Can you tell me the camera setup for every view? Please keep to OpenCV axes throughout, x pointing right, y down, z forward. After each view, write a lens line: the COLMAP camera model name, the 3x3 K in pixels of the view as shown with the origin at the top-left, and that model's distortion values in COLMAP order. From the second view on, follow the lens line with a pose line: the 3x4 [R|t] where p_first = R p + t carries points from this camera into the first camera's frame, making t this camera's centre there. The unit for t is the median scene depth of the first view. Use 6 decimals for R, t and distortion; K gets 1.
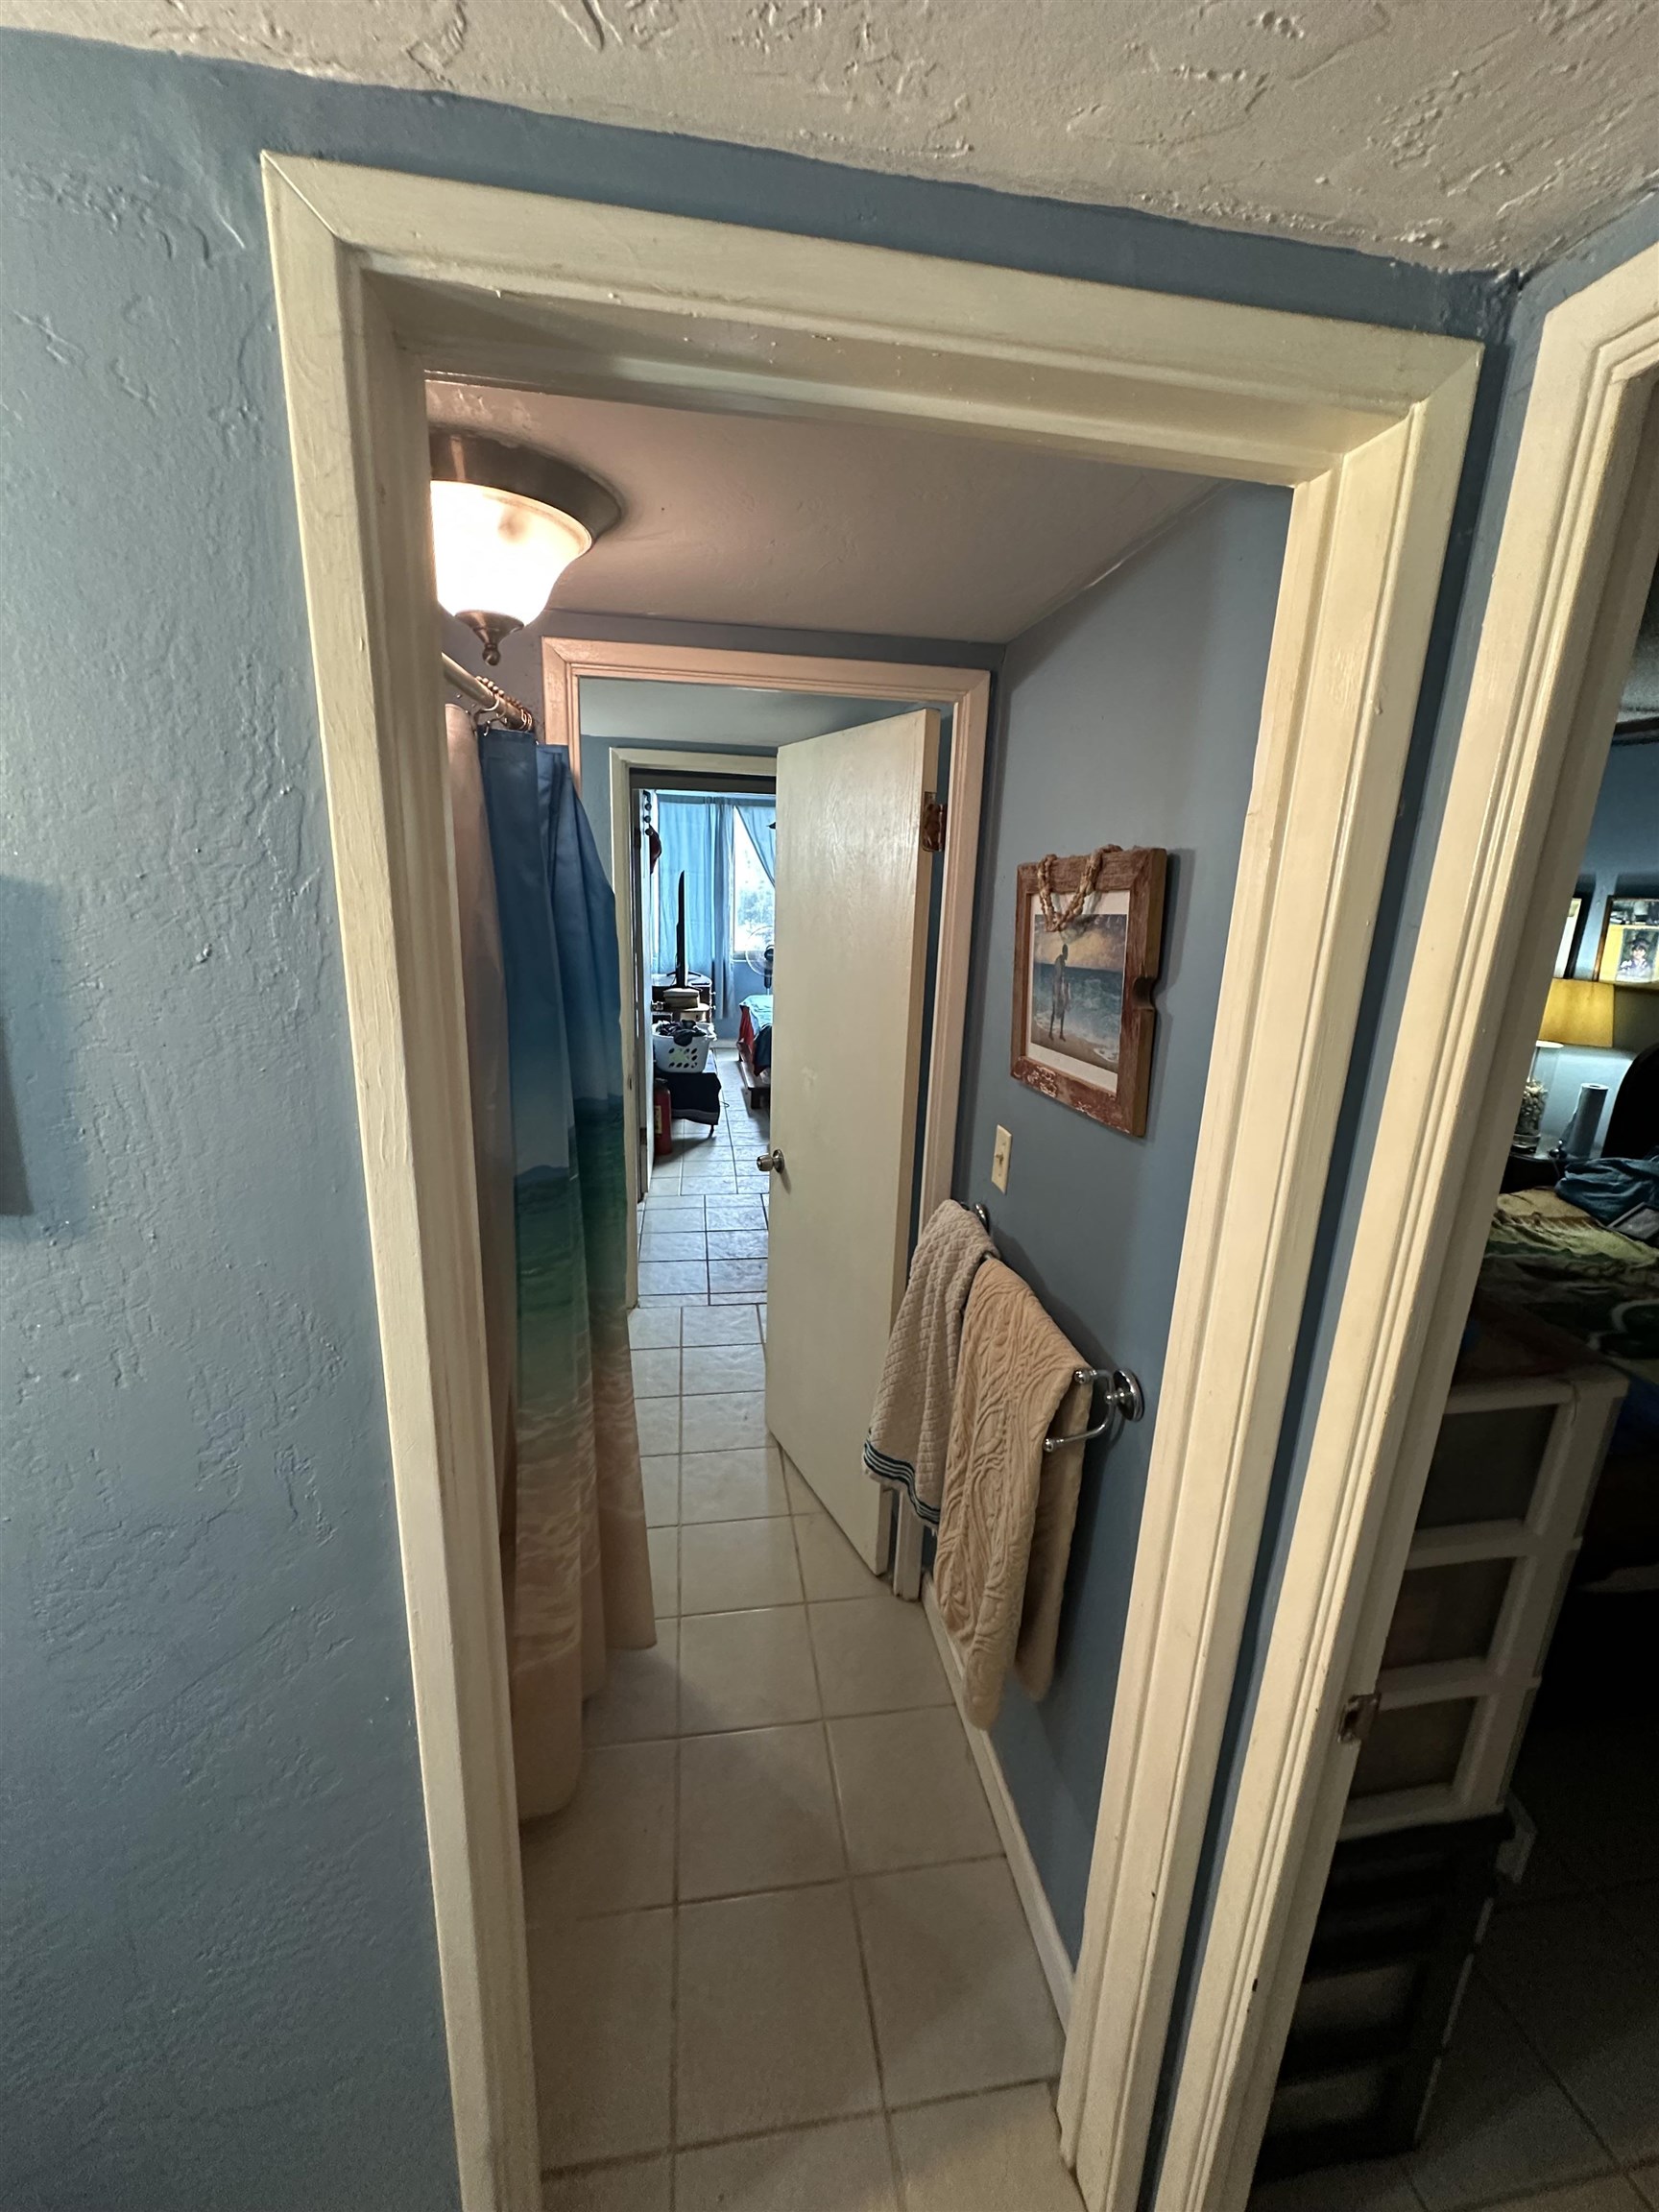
lens RADIAL K [[875.5, 0, 824.8], [0, 875.5, 1102.1], [0, 0, 1]] dist [-0.002221, -0.000057]
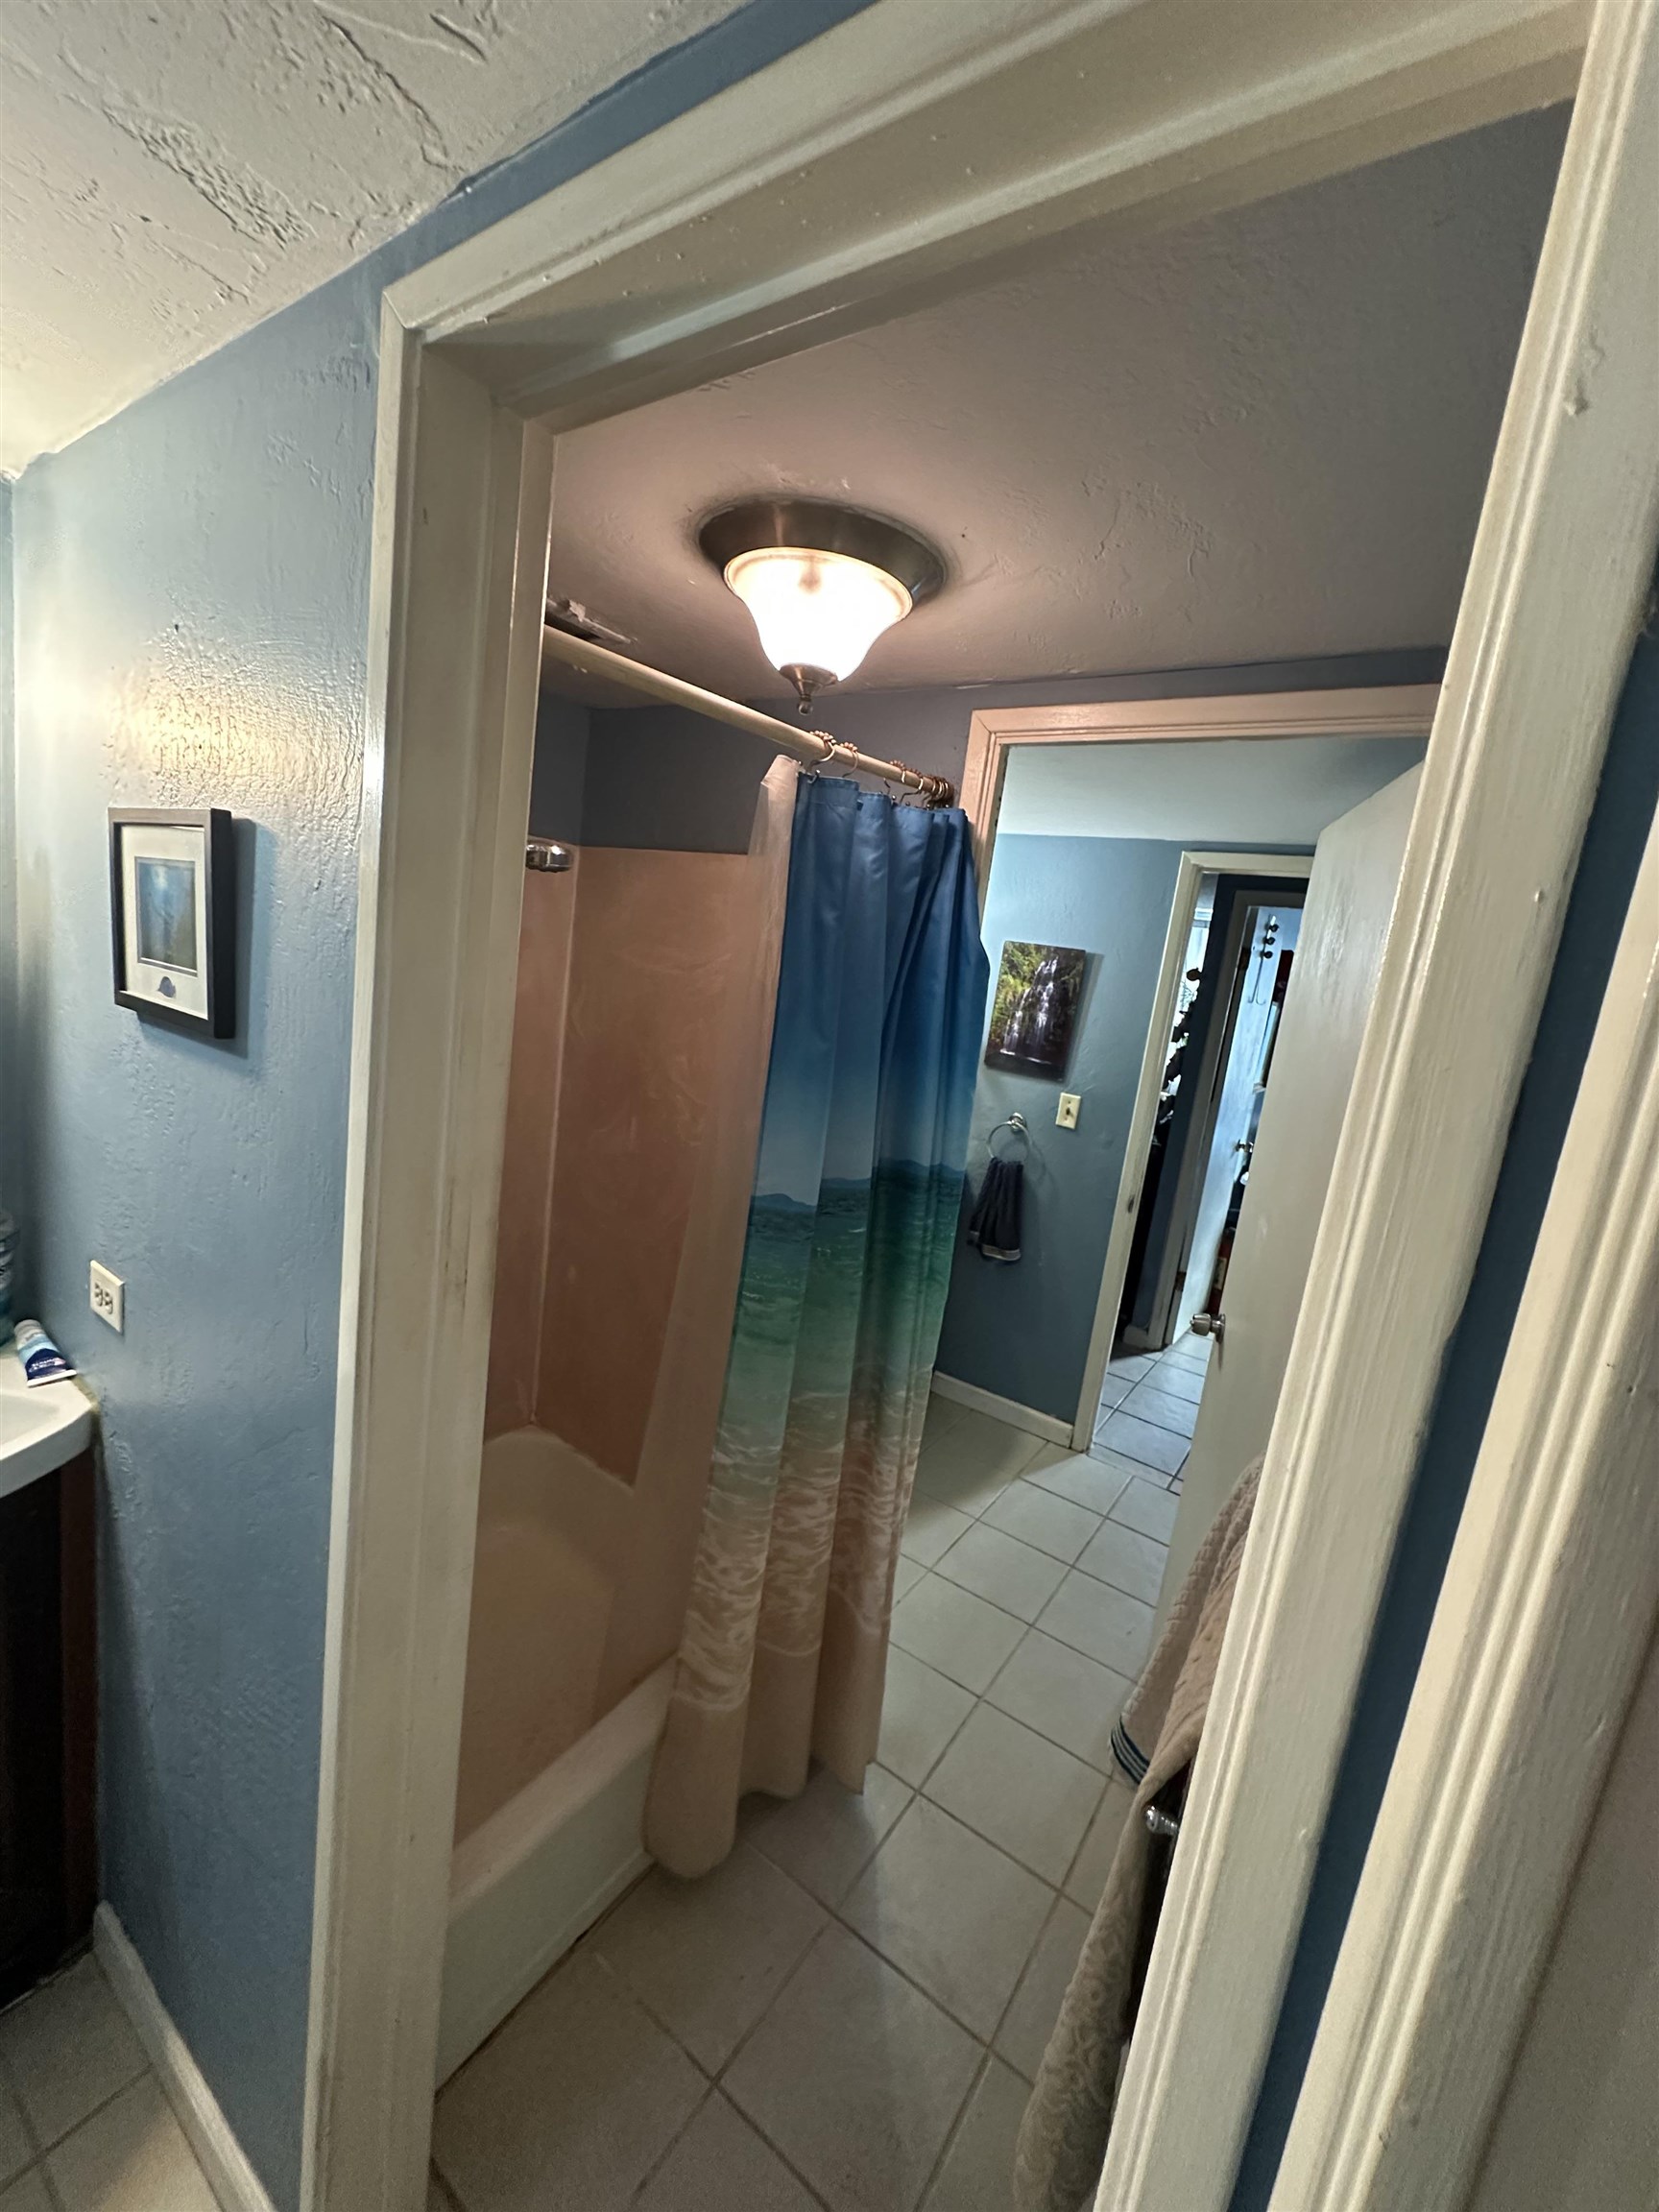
lens RADIAL K [[875.5, 0, 825.4], [0, 875.5, 1102.1], [0, 0, 1]] dist [-0.002221, -0.000057]
pose [[0.717780, 0.170628, -0.675039, 0.369482], [-0.270172, 0.961798, -0.044167, 0.001101], [0.641715, 0.214079, 0.736459, 0.266234]]
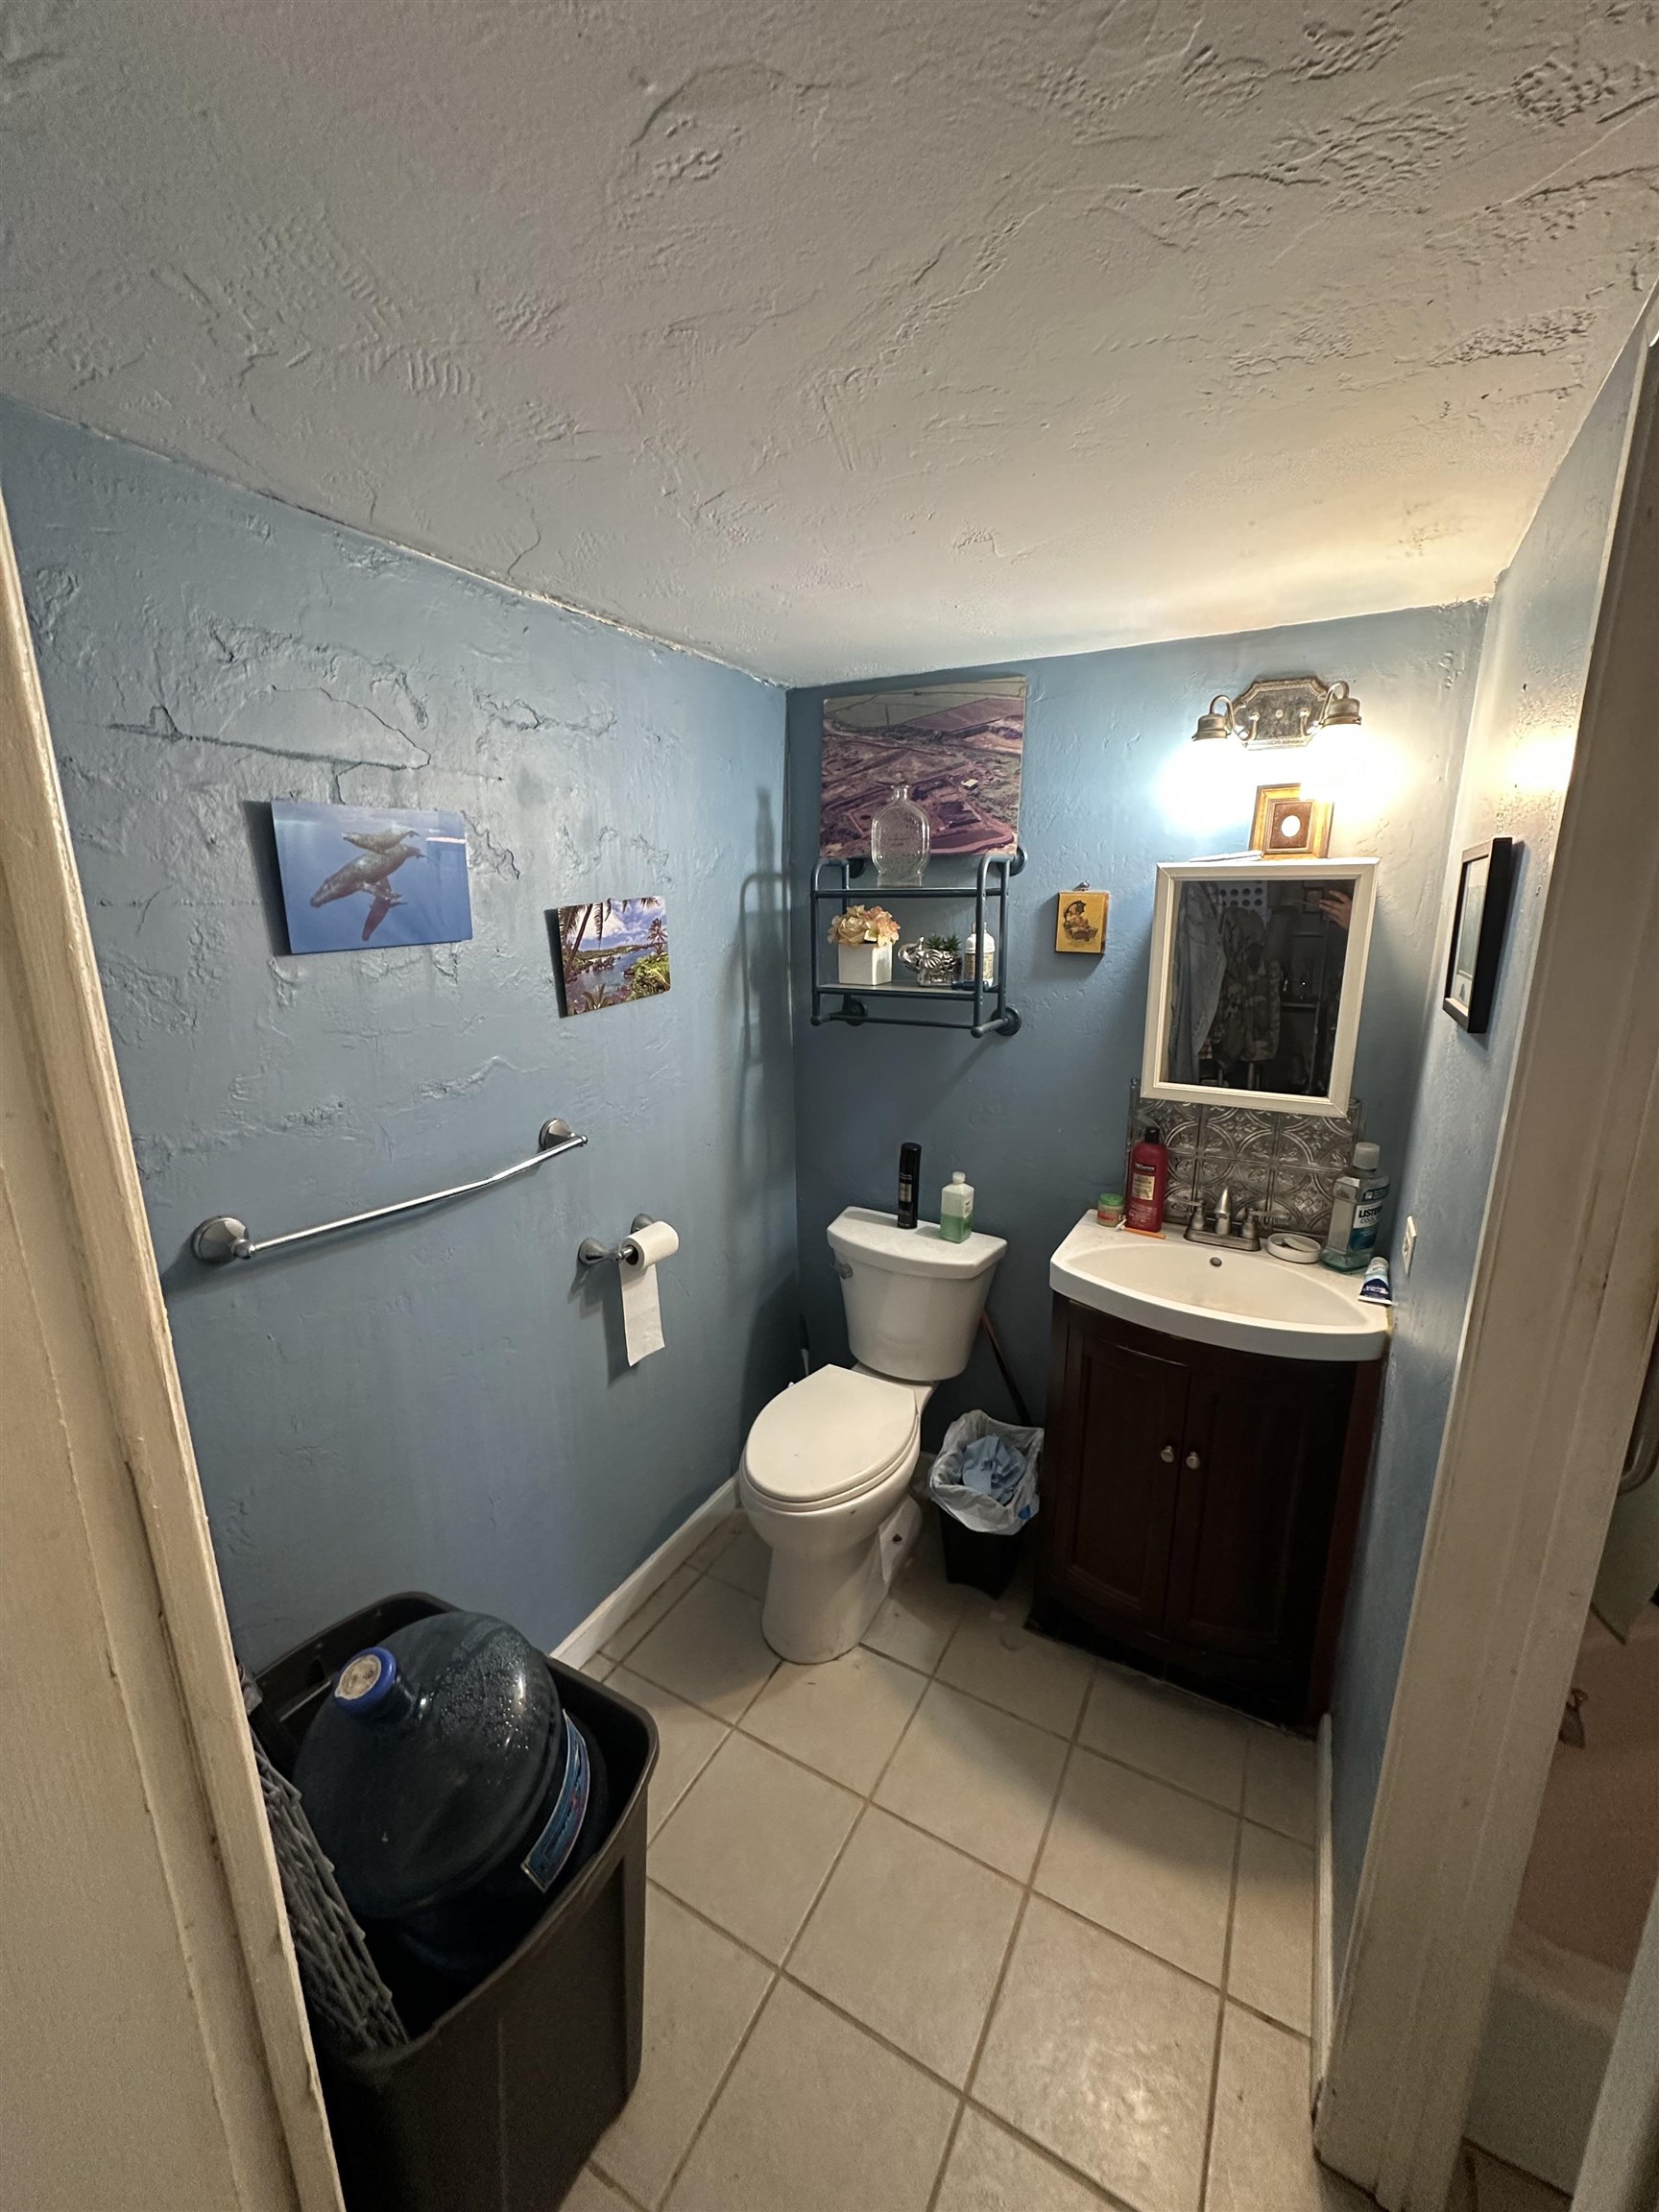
lens RADIAL K [[875.5, 0, 833.1], [0, 875.5, 1107.9], [0, 0, 1]] dist [-0.002221, -0.000057]
pose [[-0.617744, 0.153001, -0.771351, 0.557338], [-0.212927, 0.911704, 0.351365, -0.043137], [0.757003, 0.381296, -0.530622, 0.460829]]
